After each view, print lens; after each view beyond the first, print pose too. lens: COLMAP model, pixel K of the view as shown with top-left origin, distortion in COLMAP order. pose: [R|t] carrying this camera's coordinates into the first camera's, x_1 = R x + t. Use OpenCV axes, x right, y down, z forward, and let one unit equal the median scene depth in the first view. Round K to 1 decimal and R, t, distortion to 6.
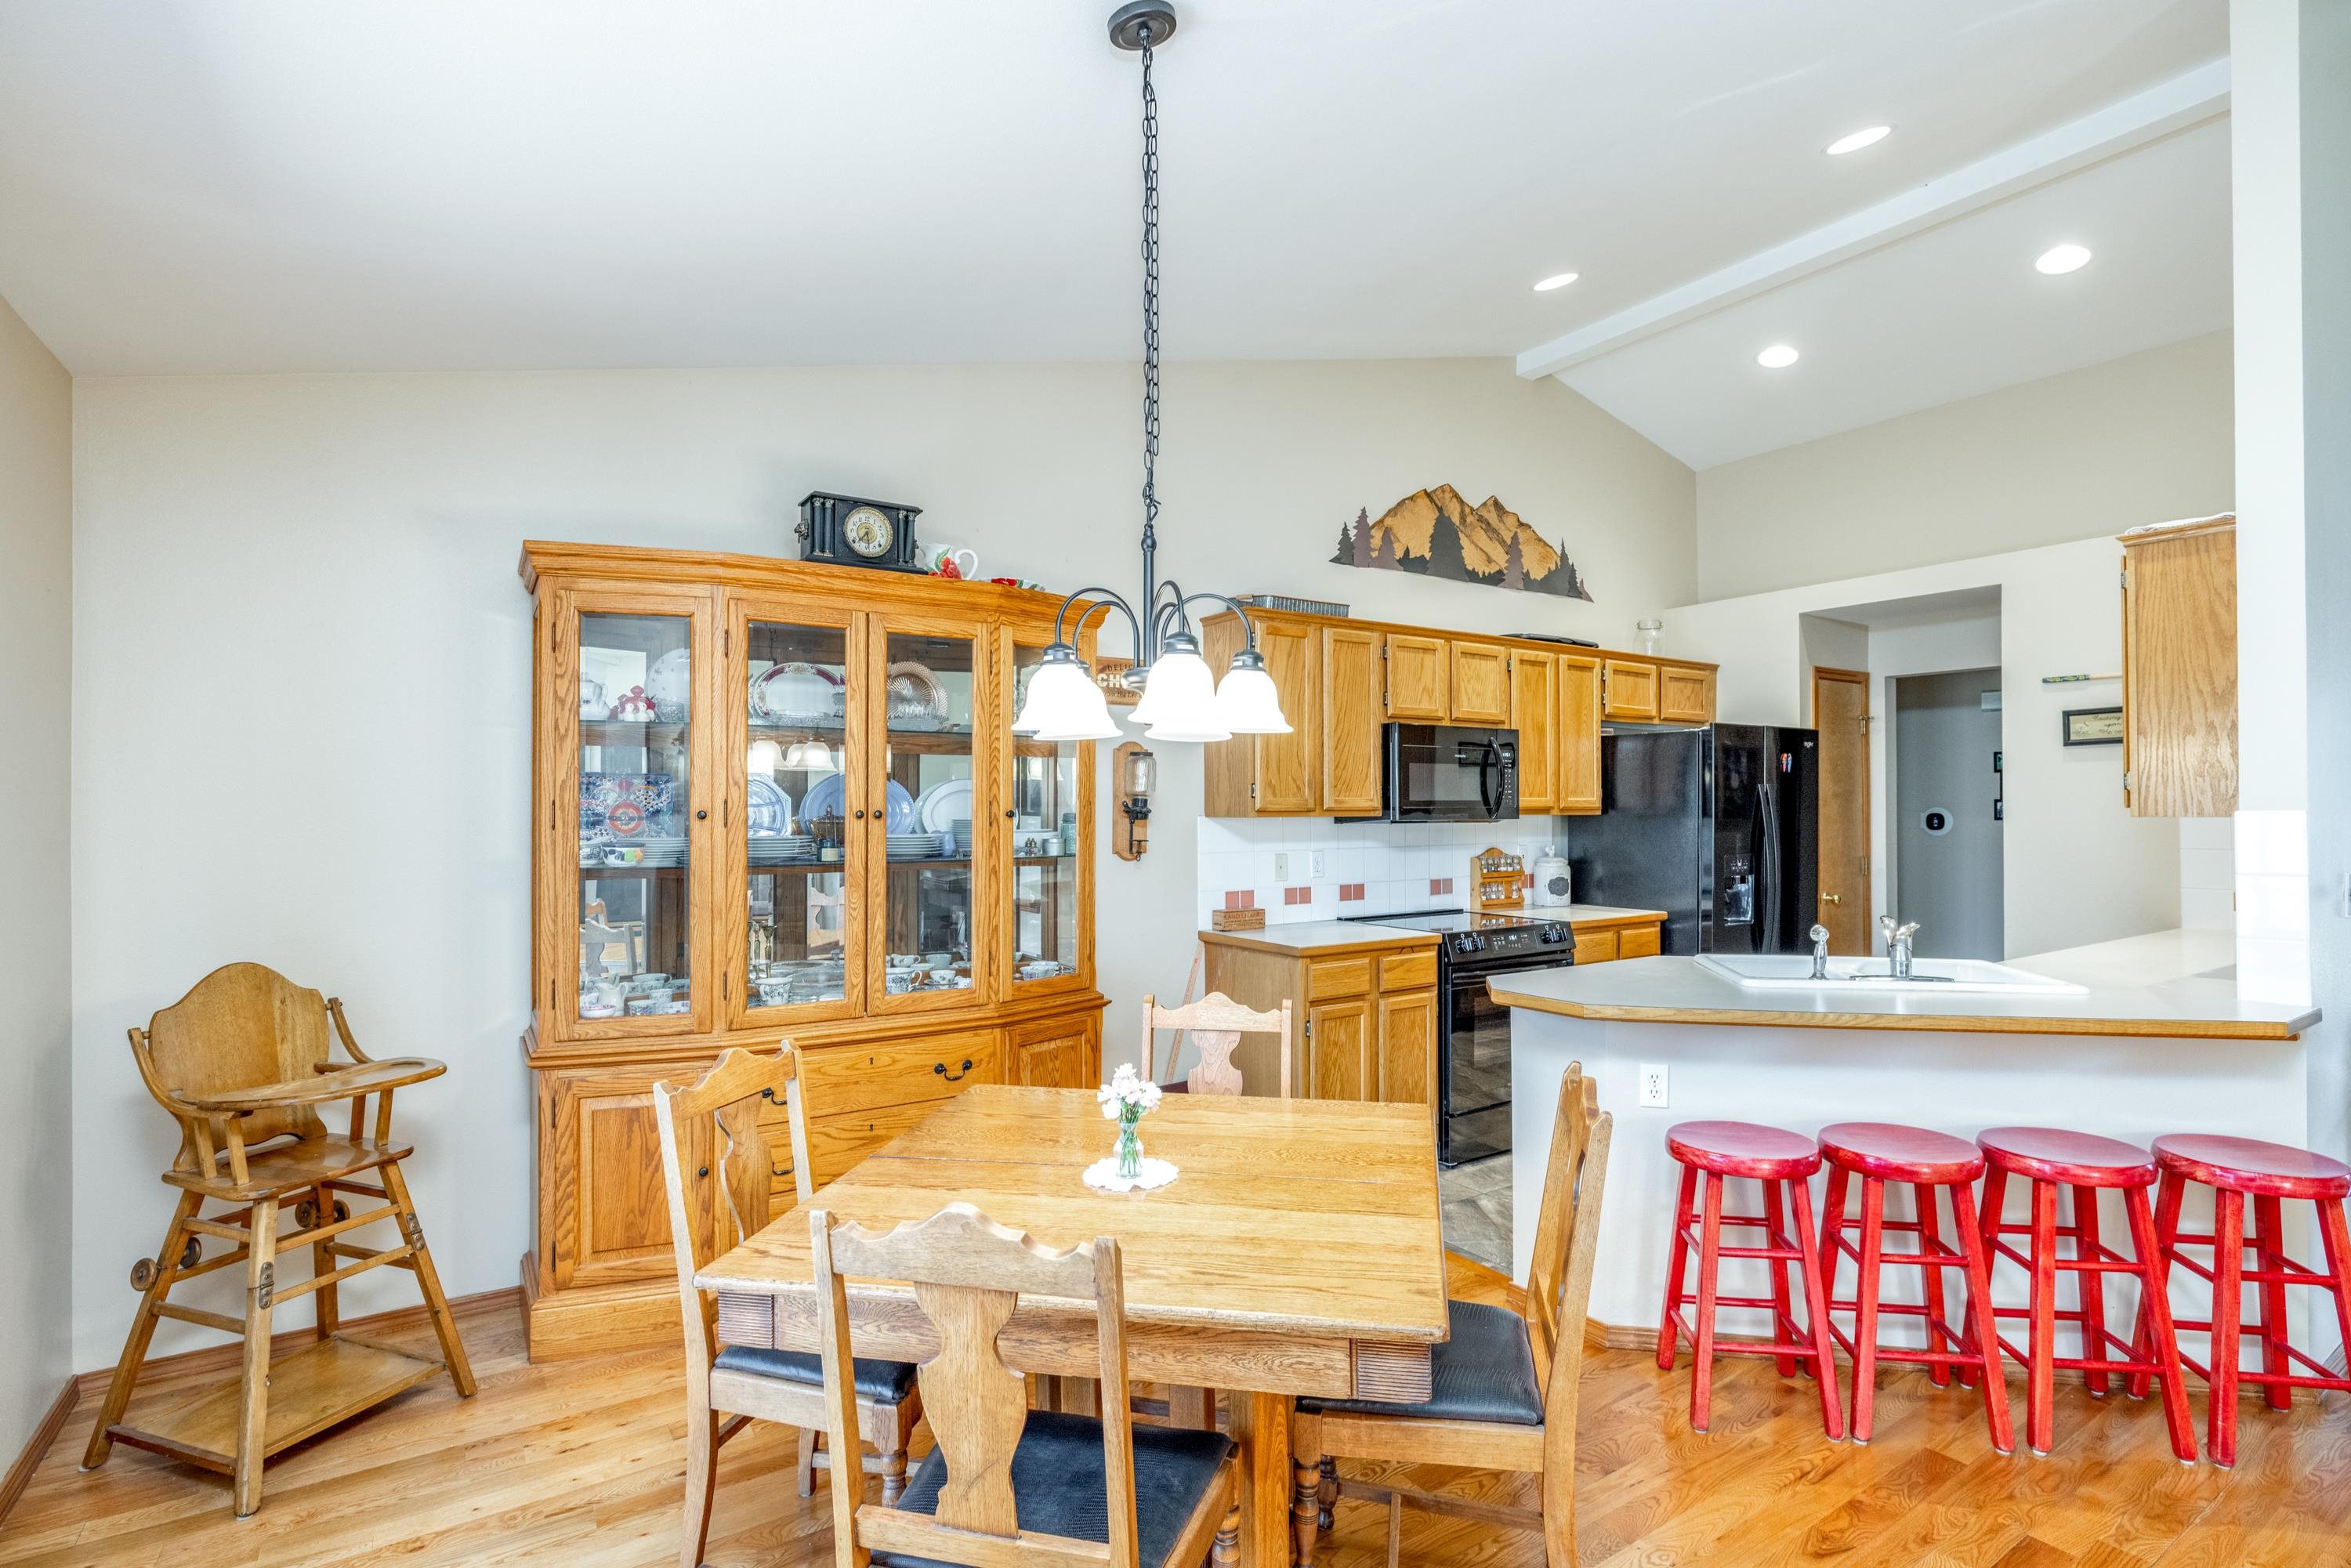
lens RADIAL K [[1126.8, 0, 1176.7], [0, 1126.8, 799.0], [0, 0, 1]] dist [-0.004752, 0.001381]
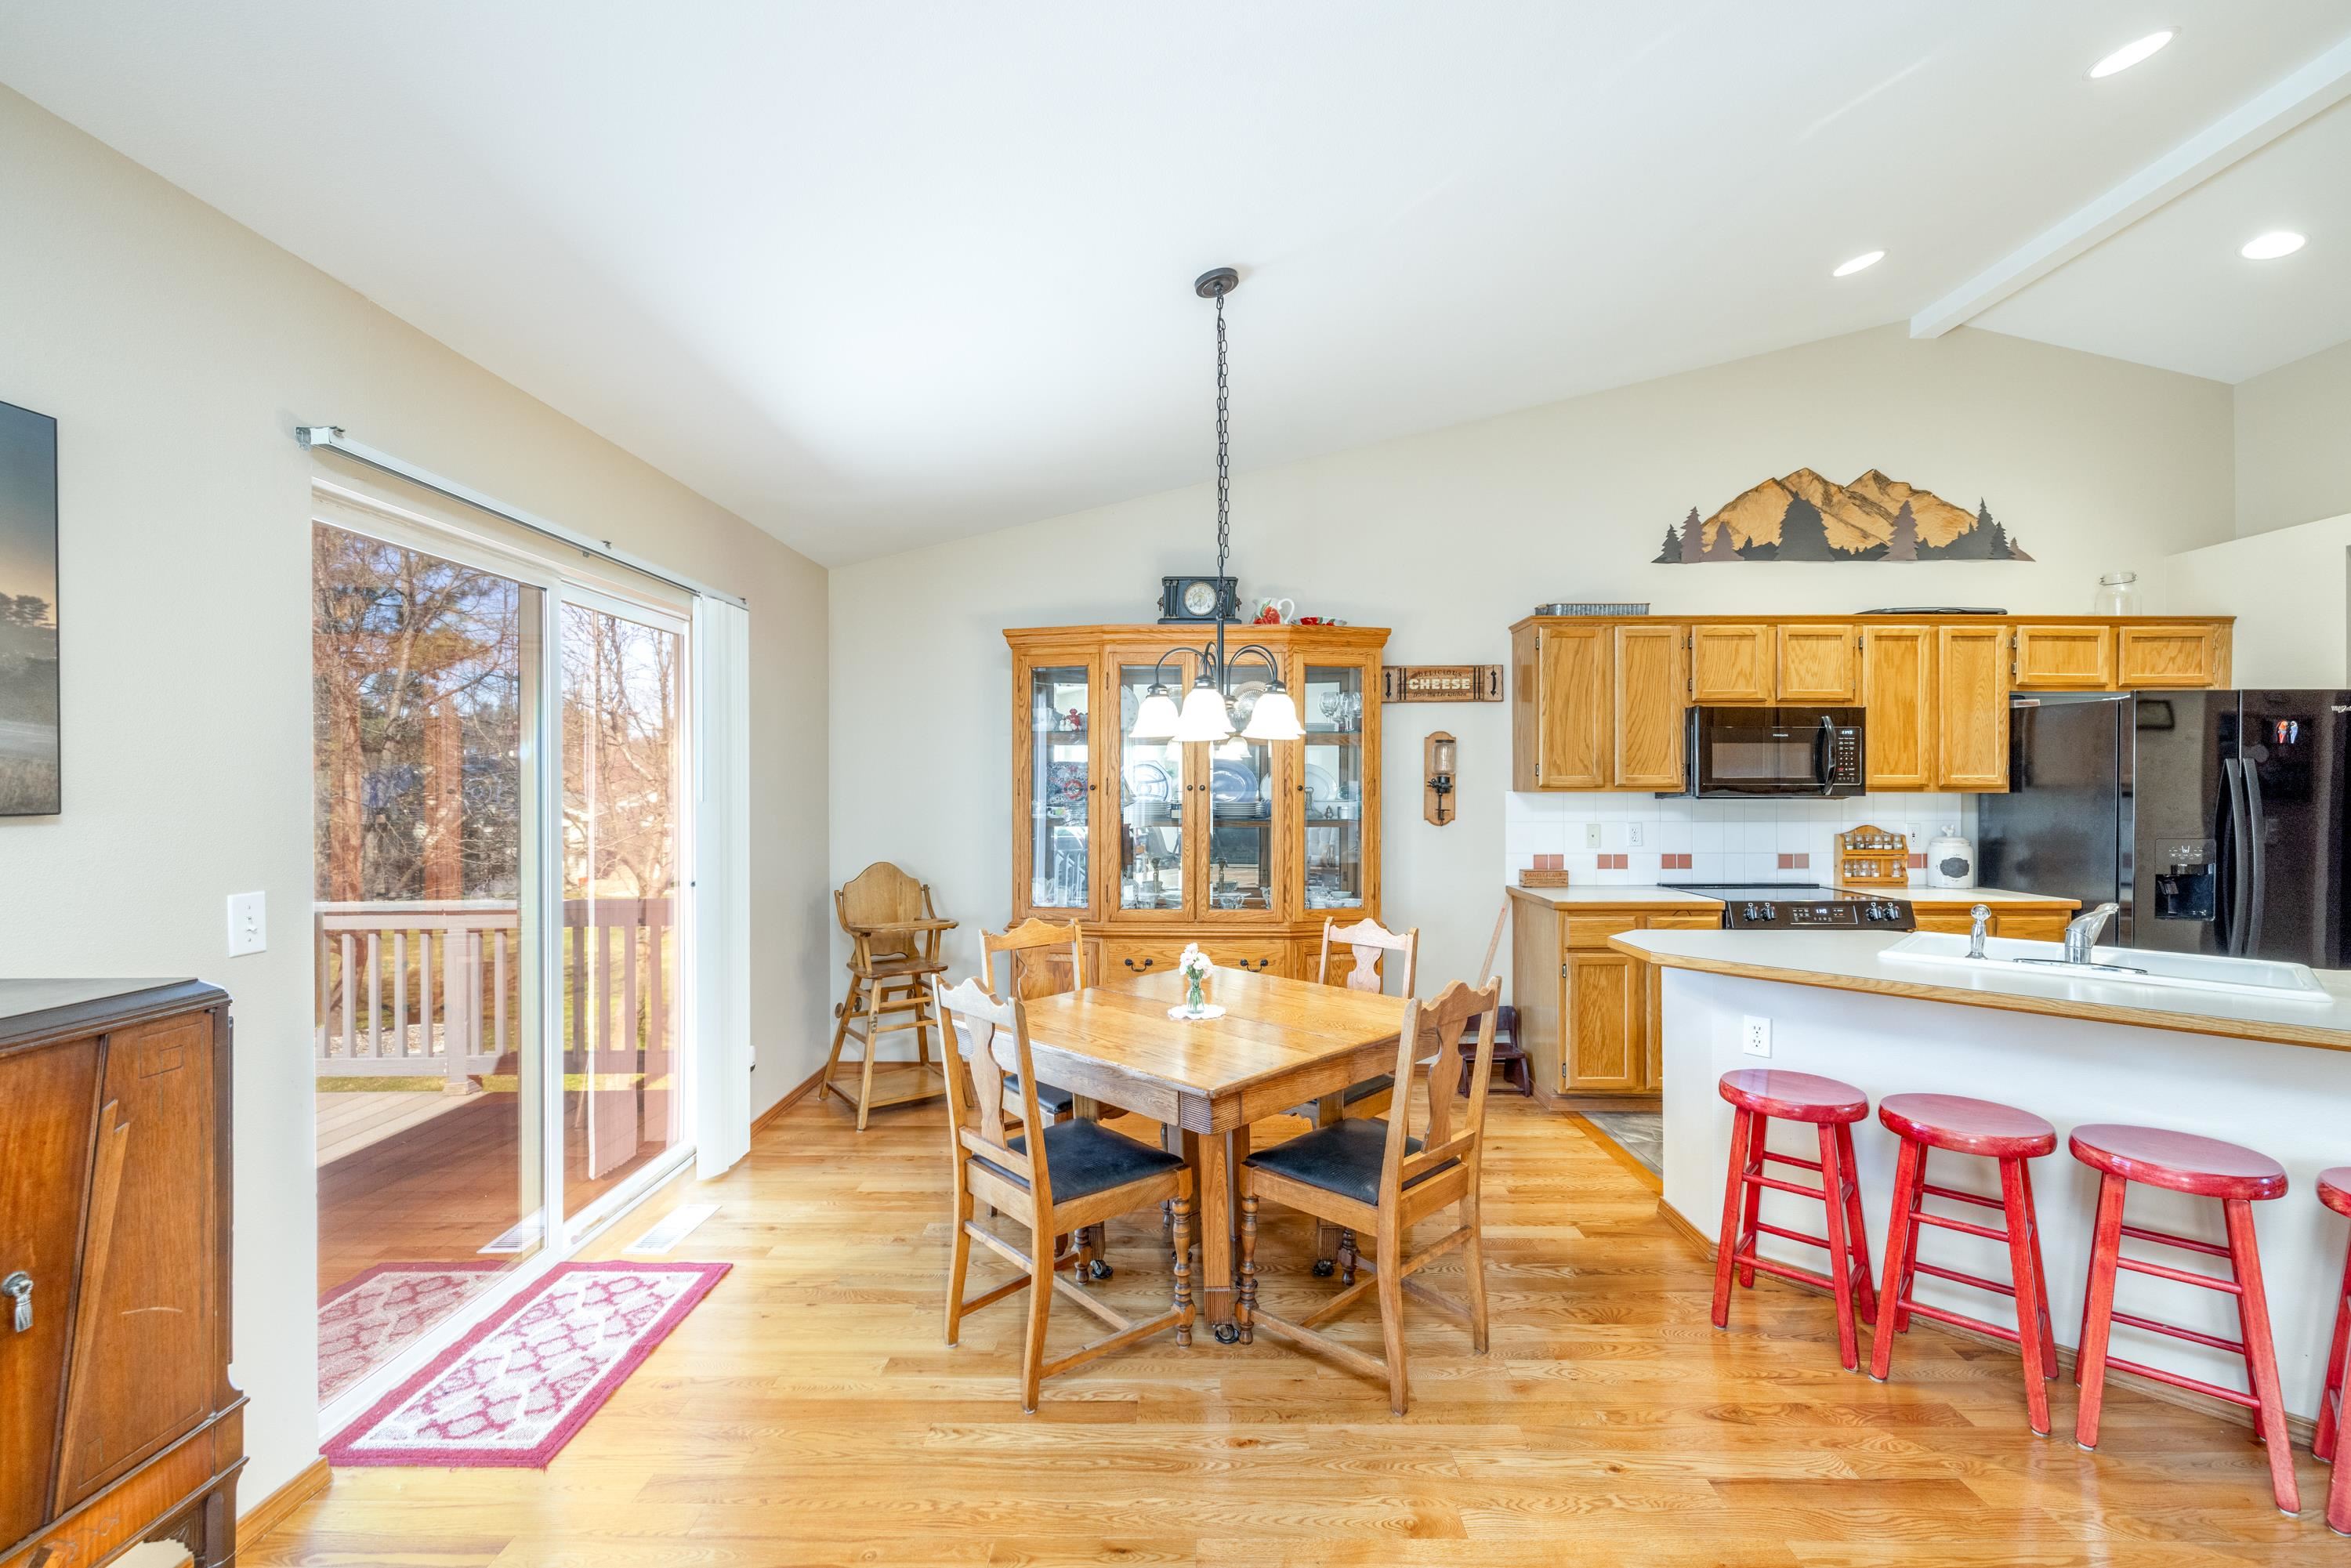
lens RADIAL K [[996.5, 0, 1176.8], [0, 996.5, 783.6], [0, 0, 1]] dist [0.002357, 0.000906]
pose [[0.829191, 0.003001, -0.558957, 0.311346], [0.001236, 0.999973, 0.007203, -0.000748], [0.558964, -0.006663, 0.829165, -0.080885]]
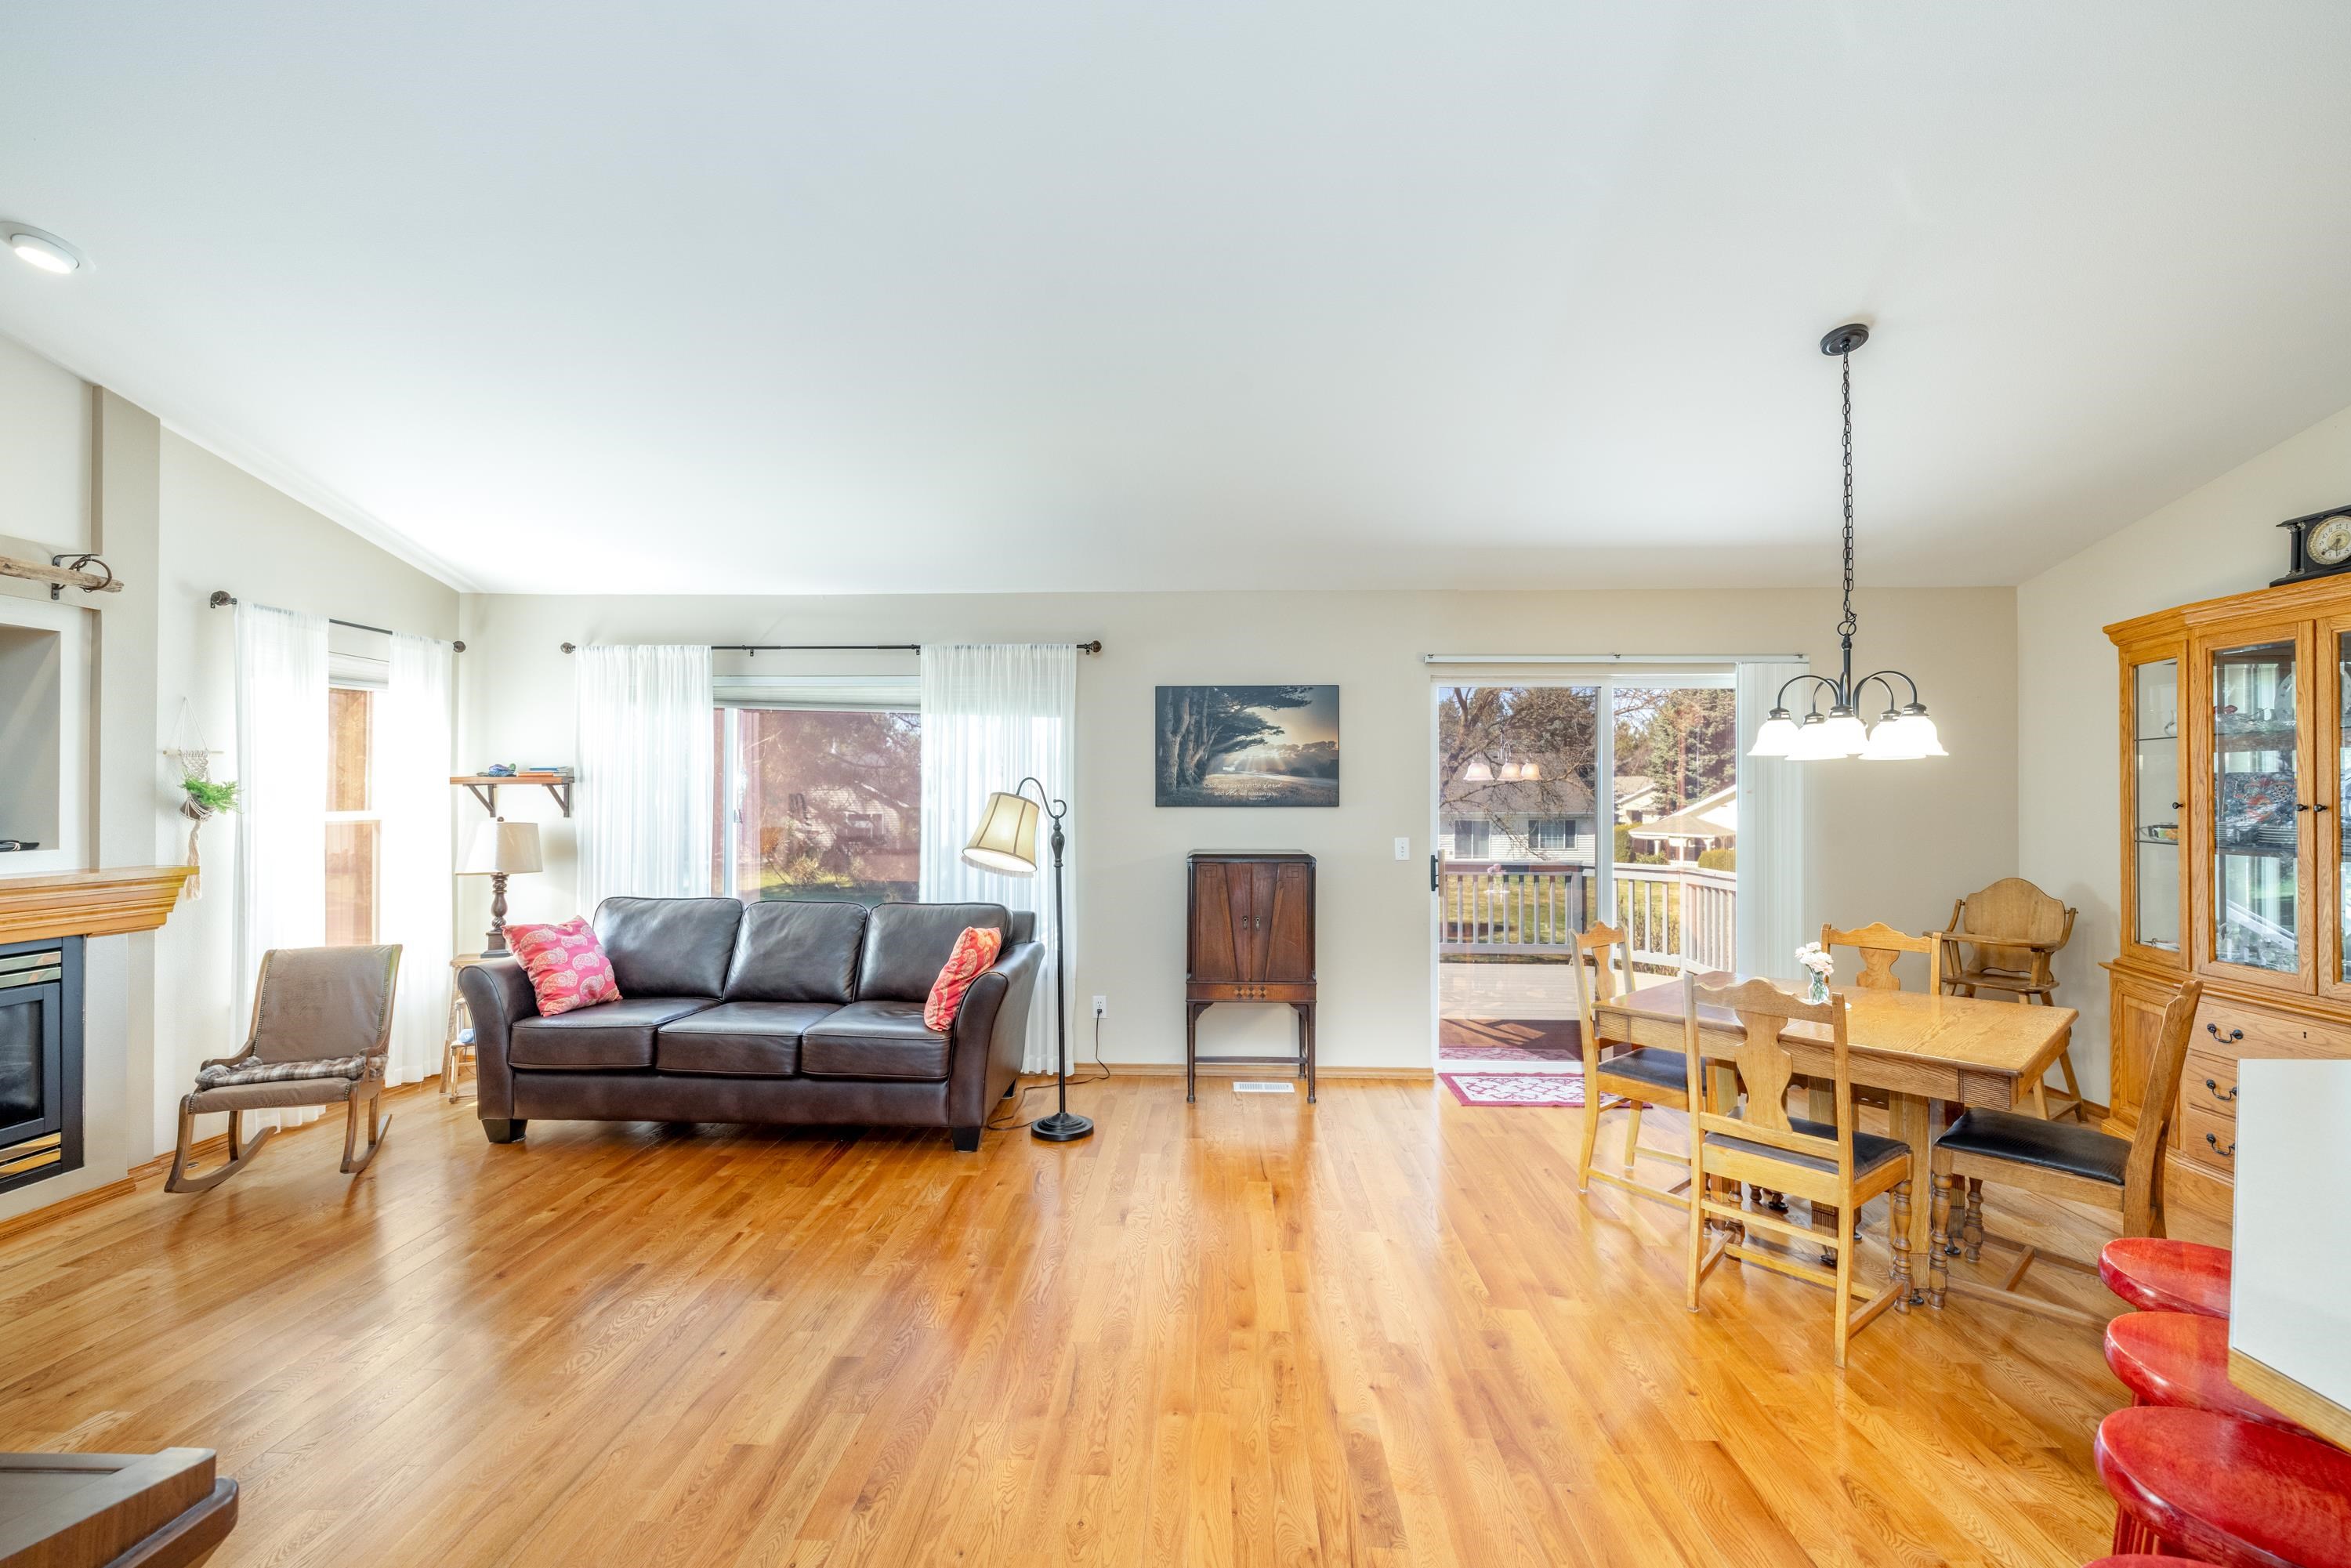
lens RADIAL K [[996.5, 0, 1190.4], [0, 996.5, 788.4], [0, 0, 1]] dist [0.002357, 0.000906]
pose [[-0.576048, -0.001790, -0.817414, 0.783473], [0.004734, 0.999974, -0.005527, -0.003037], [0.817402, -0.007053, -0.576024, 0.468558]]
